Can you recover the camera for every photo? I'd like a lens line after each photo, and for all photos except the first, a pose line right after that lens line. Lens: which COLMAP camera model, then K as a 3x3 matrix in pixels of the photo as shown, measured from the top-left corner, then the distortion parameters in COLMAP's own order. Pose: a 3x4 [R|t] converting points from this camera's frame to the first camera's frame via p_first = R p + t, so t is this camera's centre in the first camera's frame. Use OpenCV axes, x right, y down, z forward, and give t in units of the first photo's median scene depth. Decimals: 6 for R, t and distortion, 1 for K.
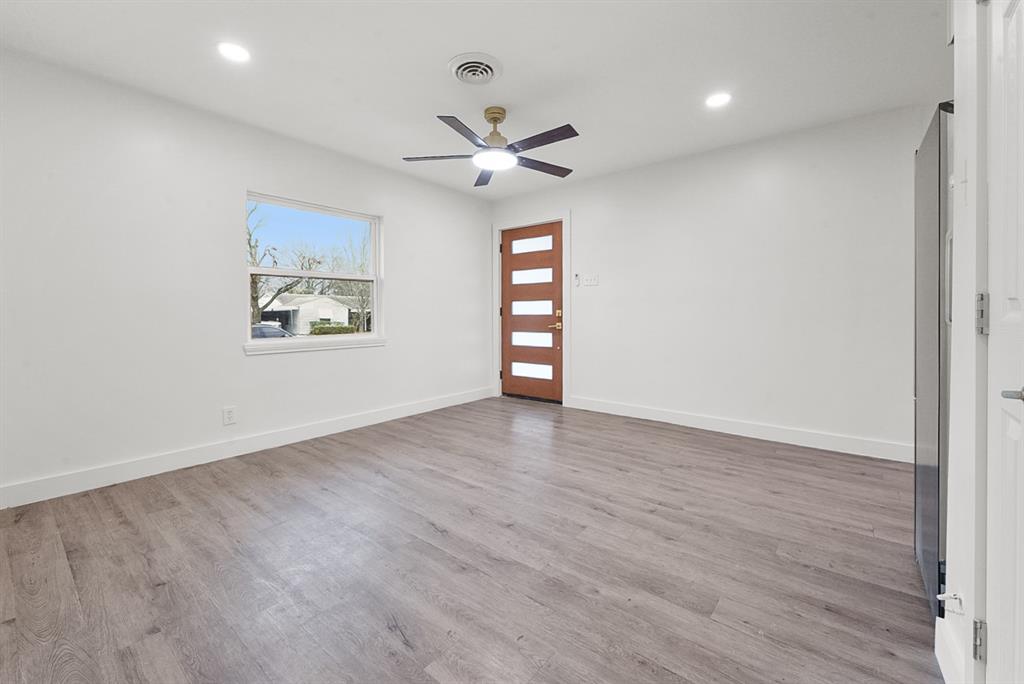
lens RADIAL K [[437.1, 0, 516.1], [0, 437.1, 320.7], [0, 0, 1]] dist [0.000289, -0.000079]
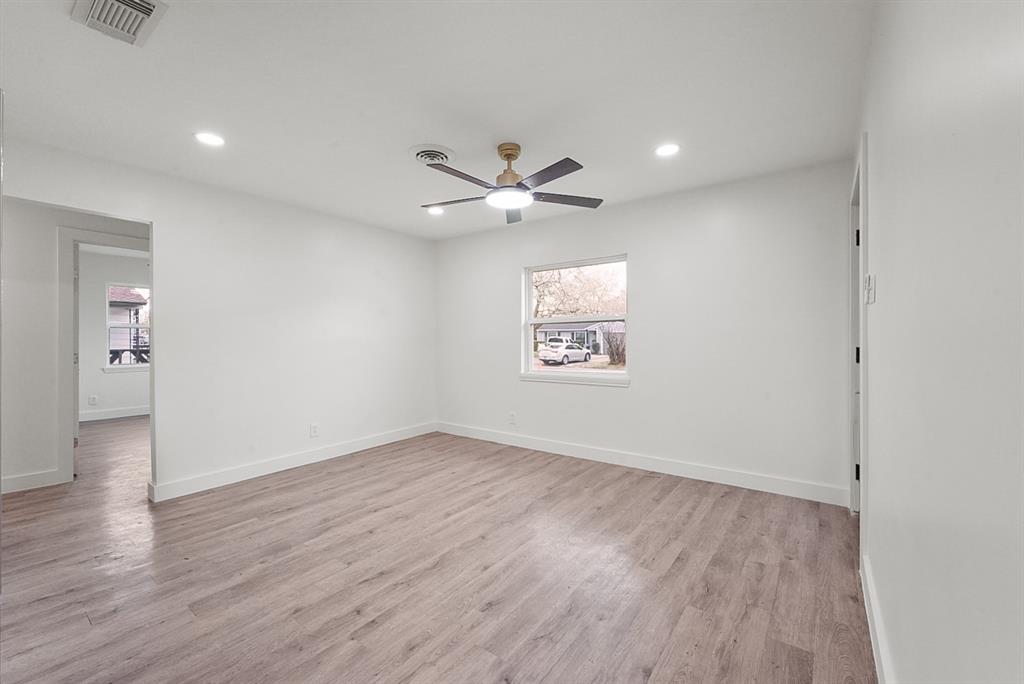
lens RADIAL K [[414.7, 0, 512.0], [0, 414.7, 342.0], [0, 0, 1]] dist [-0.000137, -0.000167]
pose [[0.021790, 0.012746, -0.999681, 1.155834], [-0.010055, 0.999871, 0.012530, -0.113148], [0.999712, 0.009779, 0.021915, 1.307372]]
